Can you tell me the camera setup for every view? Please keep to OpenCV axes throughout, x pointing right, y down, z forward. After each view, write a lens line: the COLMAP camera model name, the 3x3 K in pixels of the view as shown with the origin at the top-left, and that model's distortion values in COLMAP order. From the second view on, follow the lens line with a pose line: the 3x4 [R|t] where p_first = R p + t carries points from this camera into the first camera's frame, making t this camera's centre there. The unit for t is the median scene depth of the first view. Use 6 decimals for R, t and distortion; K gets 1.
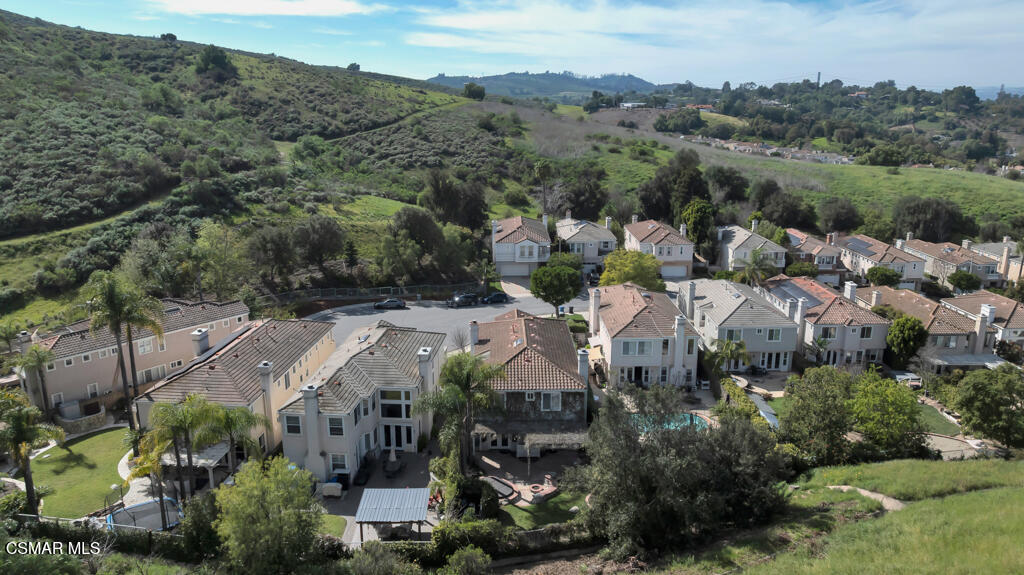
lens RADIAL K [[714.0, 0, 510.0], [0, 714.0, 285.9], [0, 0, 1]] dist [-0.016281, -0.003261]
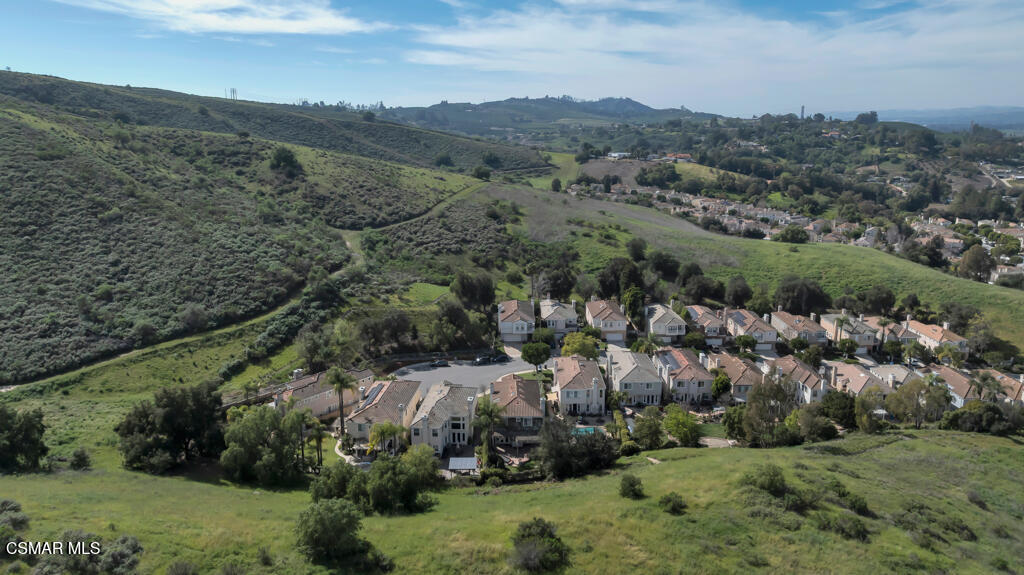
lens RADIAL K [[714.0, 0, 513.2], [0, 714.0, 290.1], [0, 0, 1]] dist [-0.016281, -0.003261]
pose [[0.999991, 0.000873, 0.004043, 0.001179], [-0.000805, 0.999860, -0.016727, -0.084917], [-0.004057, 0.016723, 0.999852, -0.494051]]
